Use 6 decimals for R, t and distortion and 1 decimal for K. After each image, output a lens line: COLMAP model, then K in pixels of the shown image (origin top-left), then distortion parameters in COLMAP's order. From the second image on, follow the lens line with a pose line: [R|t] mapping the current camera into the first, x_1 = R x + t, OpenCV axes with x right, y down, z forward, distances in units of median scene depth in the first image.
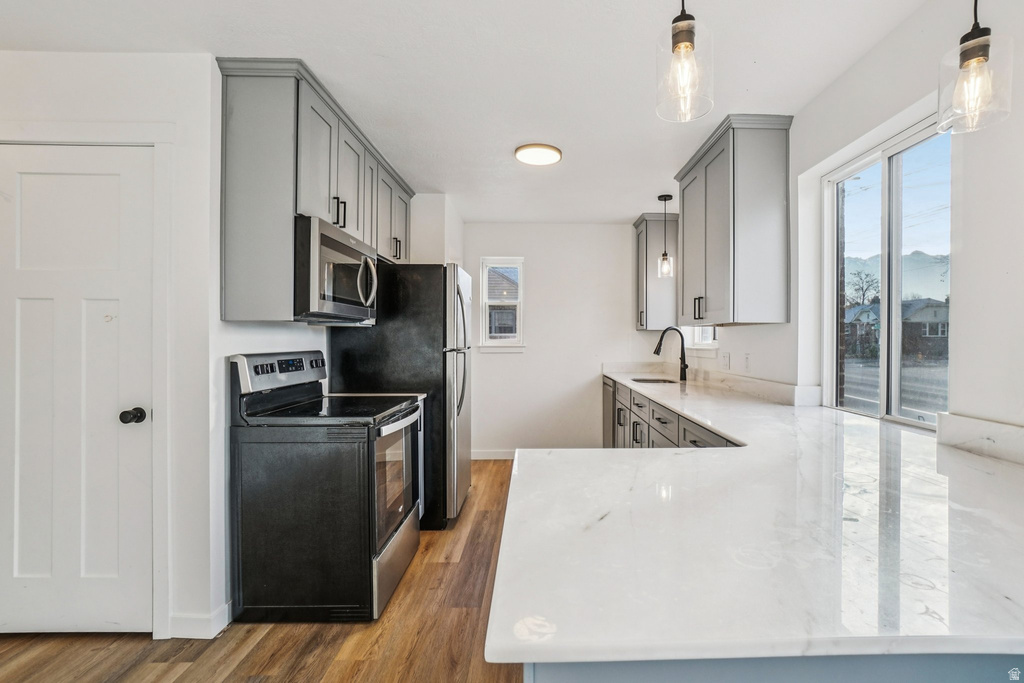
lens RADIAL K [[473.4, 0, 551.8], [0, 473.4, 338.9], [0, 0, 1]] dist [-0.010167, 0.000388]
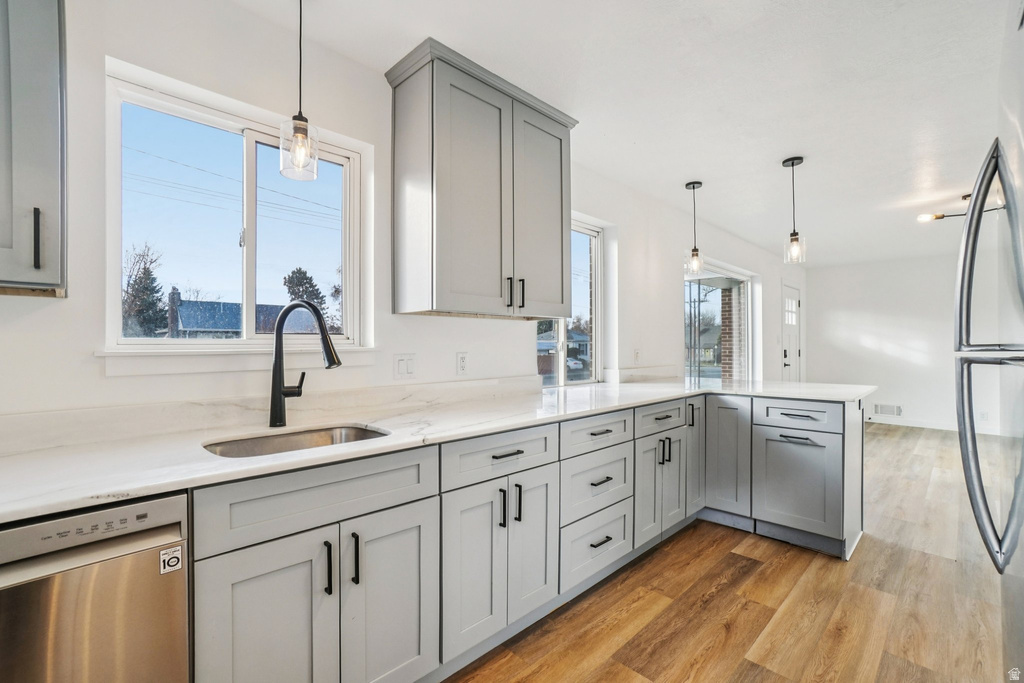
lens RADIAL K [[446.3, 0, 501.5], [0, 446.3, 345.2], [0, 0, 1]] dist [-0.030375, 0.018657]
pose [[-0.664124, -0.002603, 0.747618, -0.206295], [-0.000795, 0.999996, 0.002775, 0.017341], [-0.747622, 0.001249, -0.664124, 1.465883]]
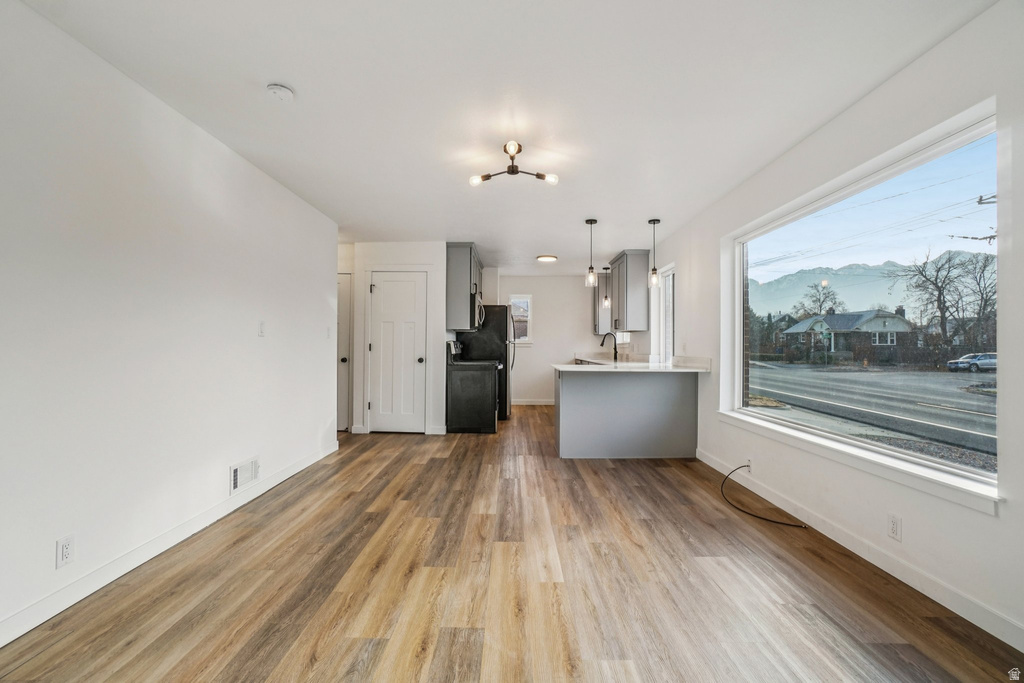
lens RADIAL K [[450.1, 0, 502.3], [0, 450.1, 341.5], [0, 0, 1]] dist [-0.047140, 0.019314]
pose [[0.998453, 0.002894, -0.055524, -0.124929], [-0.003540, 0.999927, -0.011554, 0.046151], [0.055486, 0.011733, 0.998391, -1.209363]]
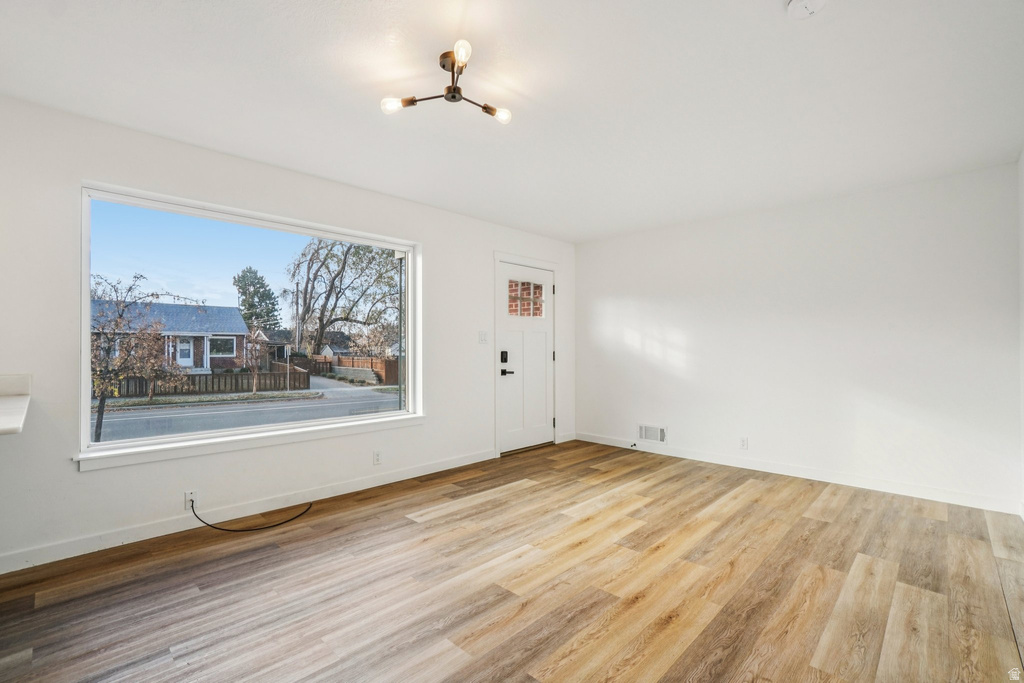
lens RADIAL K [[460.4, 0, 500.0], [0, 460.4, 341.2], [0, 0, 1]] dist [-0.045630, 0.021551]
pose [[-0.682941, 0.010644, 0.730396, -0.678205], [-0.001412, 0.999873, -0.015891, 0.034888], [-0.730472, -0.011883, -0.682839, 0.136146]]
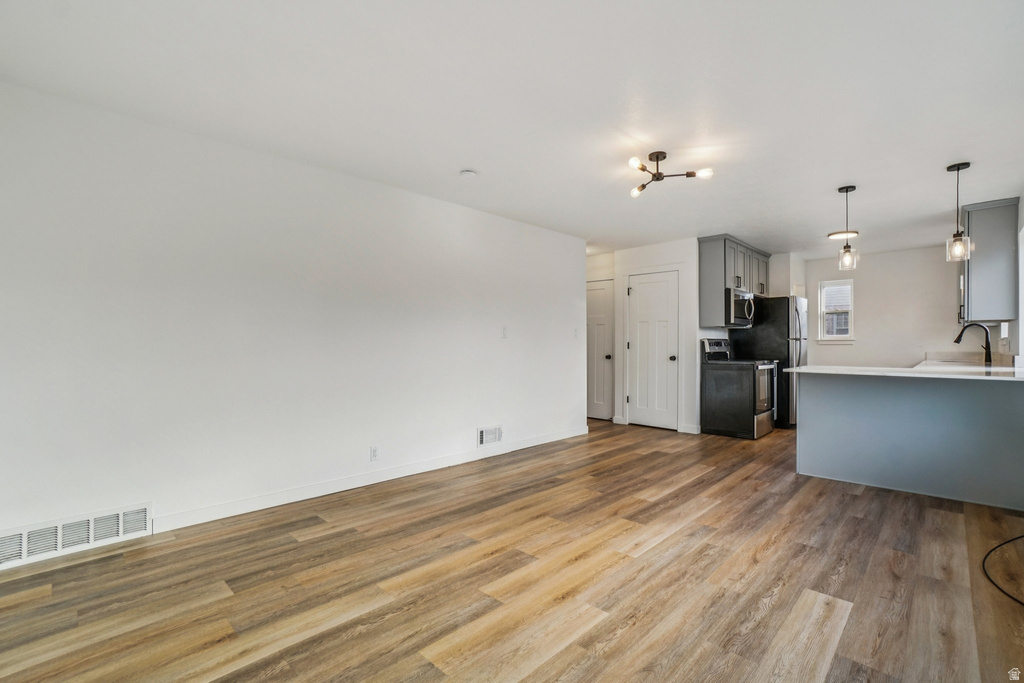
lens RADIAL K [[460.4, 0, 500.0], [0, 460.4, 341.2], [0, 0, 1]] dist [-0.045630, 0.021551]
pose [[0.681460, -0.005467, -0.731835, 0.349814], [0.000956, 0.999978, -0.006579, 0.044128], [0.731855, 0.003784, 0.681450, -1.215867]]
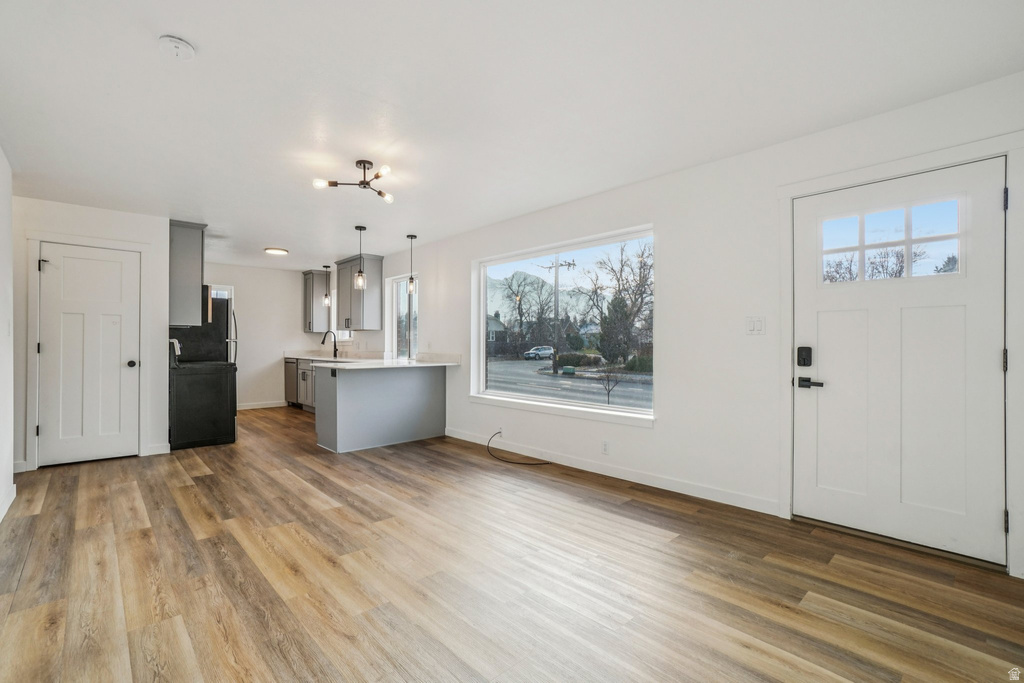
lens RADIAL K [[460.4, 0, 500.0], [0, 460.4, 341.2], [0, 0, 1]] dist [-0.045630, 0.021551]
pose [[0.763156, 0.001739, 0.646212, -0.600496], [0.000732, 0.999993, -0.003556, 0.035989], [-0.646214, 0.003187, 0.763150, -1.269667]]
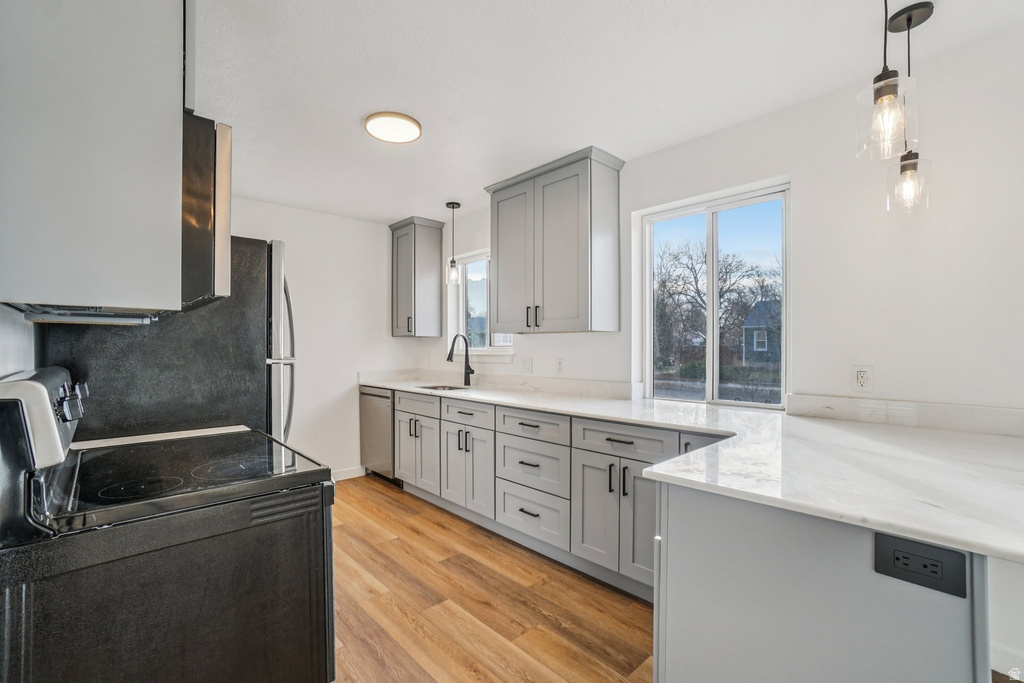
lens RADIAL K [[450.1, 0, 502.3], [0, 450.1, 341.5], [0, 0, 1]] dist [-0.047140, 0.019314]
pose [[0.760053, 0.003245, 0.649853, -0.397374], [0.002804, 0.999962, -0.008272, 0.000236], [-0.649855, 0.008109, 0.760015, 0.271469]]
